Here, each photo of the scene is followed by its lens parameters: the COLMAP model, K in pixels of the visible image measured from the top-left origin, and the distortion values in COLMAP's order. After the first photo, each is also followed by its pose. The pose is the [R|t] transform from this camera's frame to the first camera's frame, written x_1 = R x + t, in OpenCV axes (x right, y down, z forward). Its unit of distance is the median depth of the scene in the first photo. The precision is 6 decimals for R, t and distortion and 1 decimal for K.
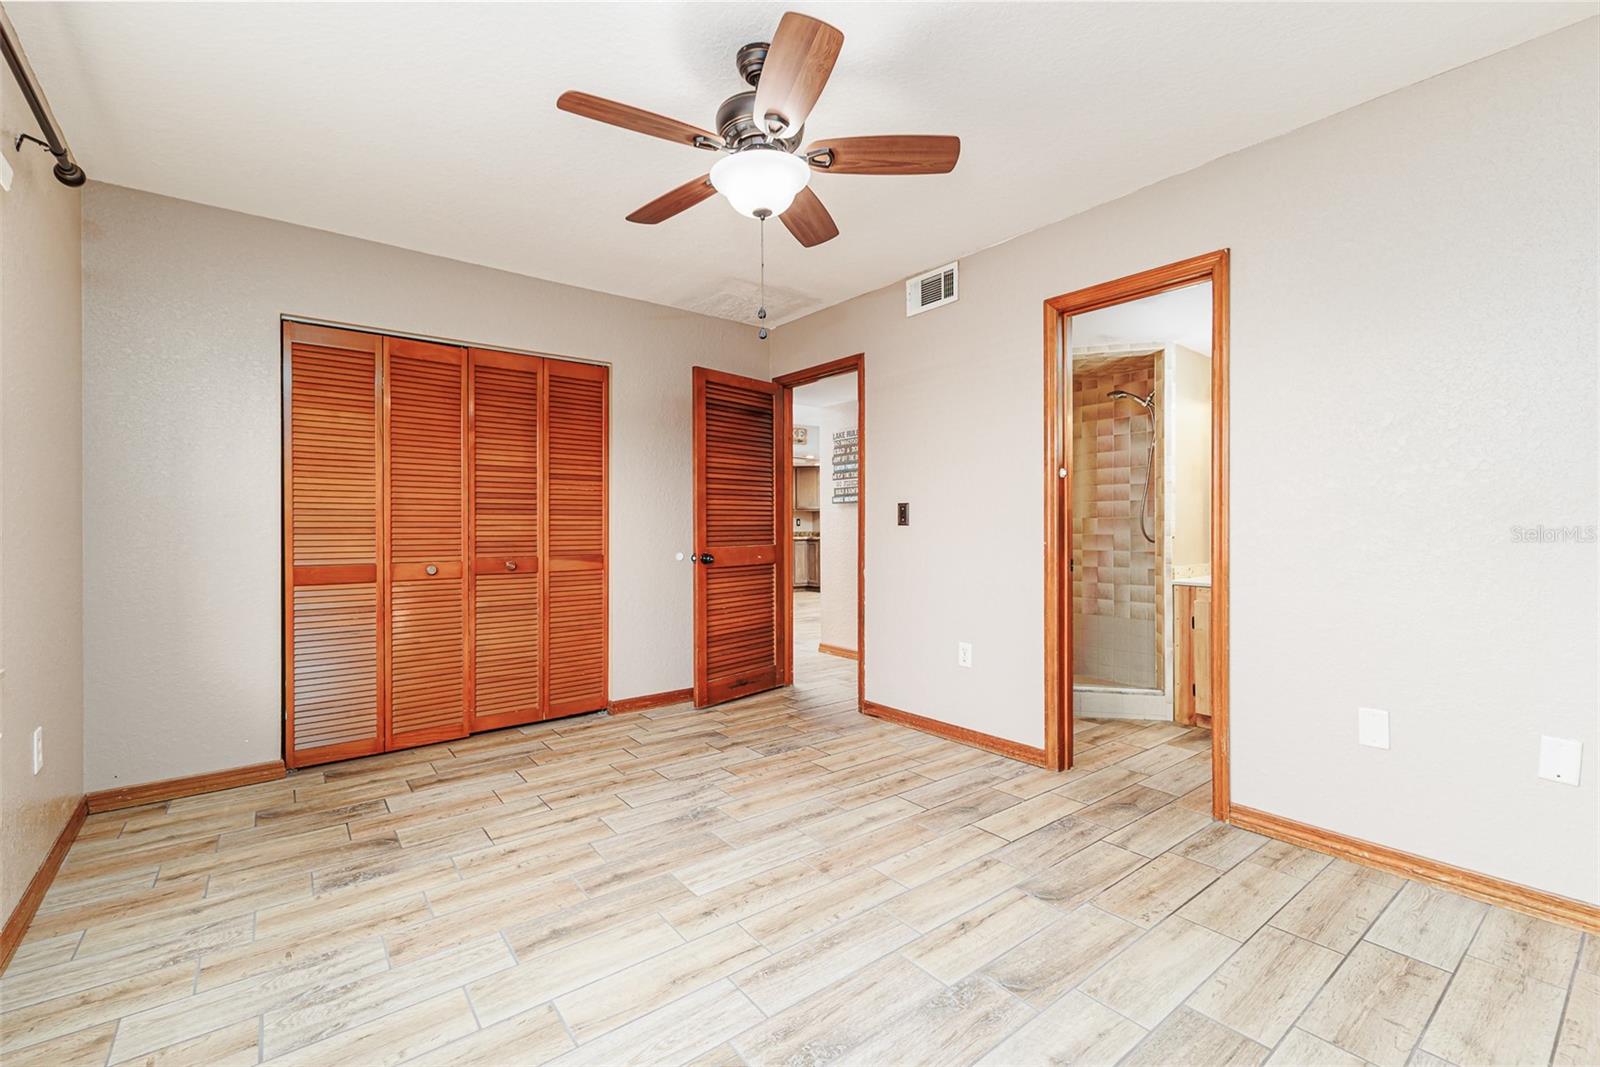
lens RADIAL K [[690.2, 0, 802.3], [0, 690.2, 534.7], [0, 0, 1]] dist [0.011580, -0.003392]
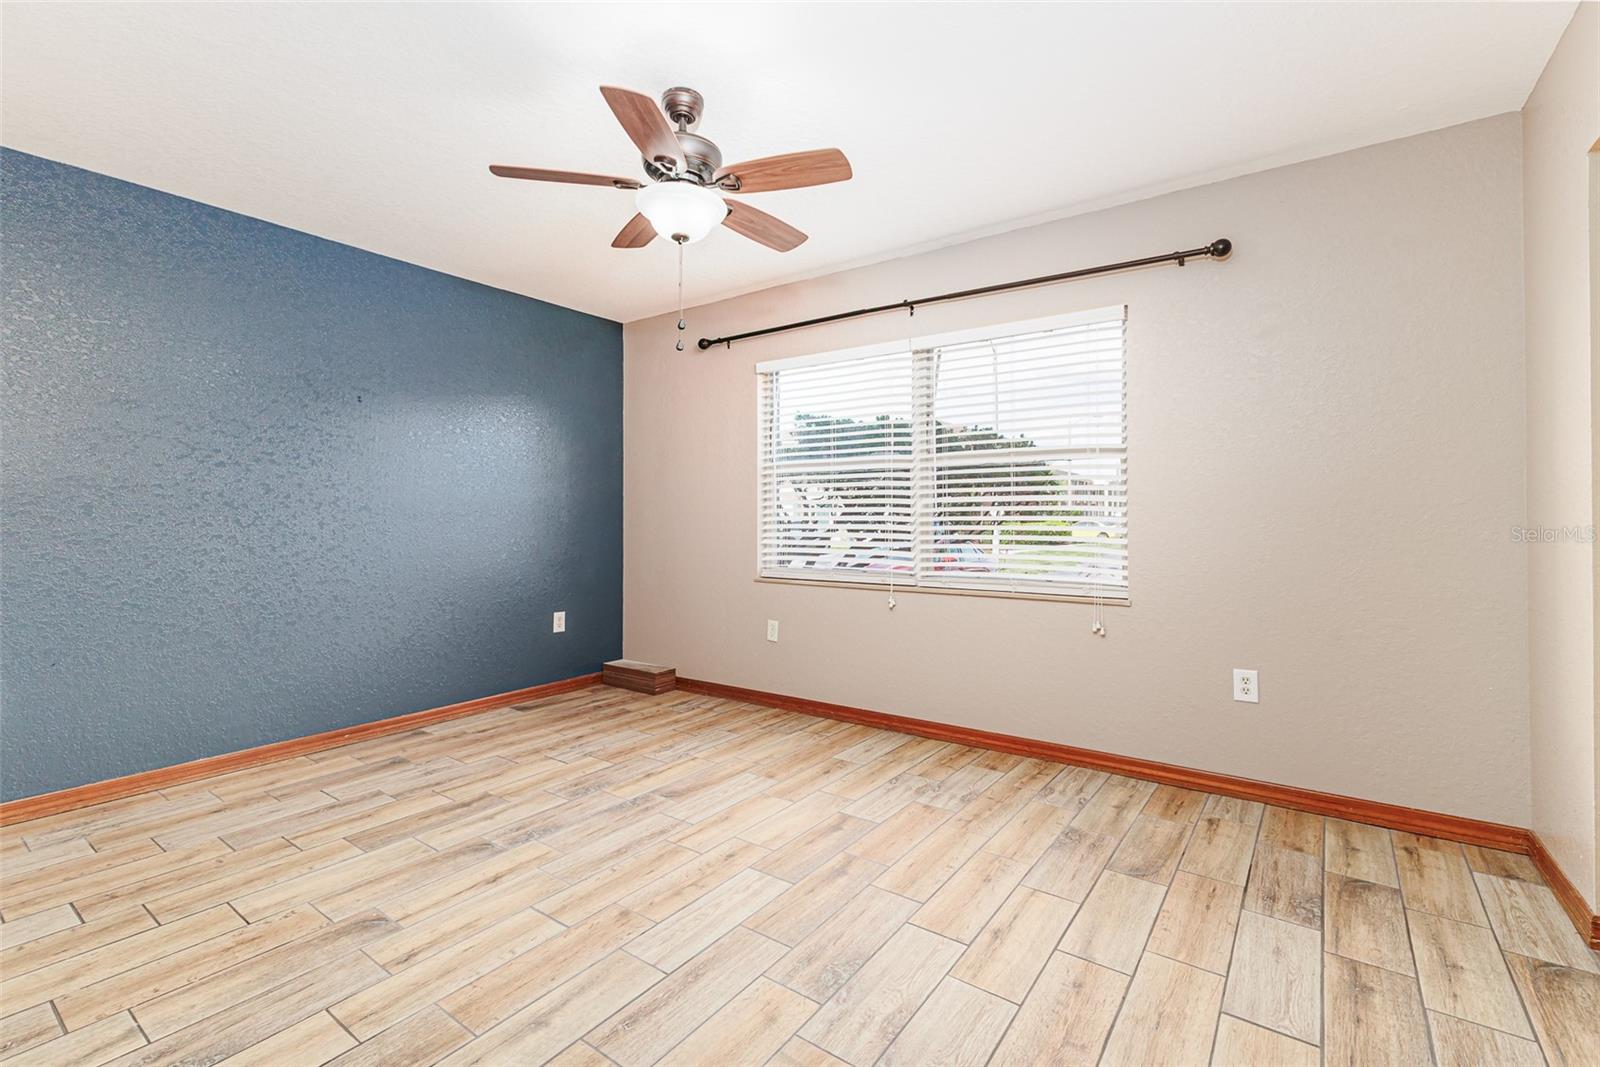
lens RADIAL K [[690.2, 0, 799.9], [0, 690.2, 527.0], [0, 0, 1]] dist [0.011580, -0.003392]
pose [[-0.960424, 0.010995, -0.278326, 0.042284], [0.003202, 0.999590, 0.028438, -0.017340], [0.278525, 0.026422, -0.960066, 1.386031]]
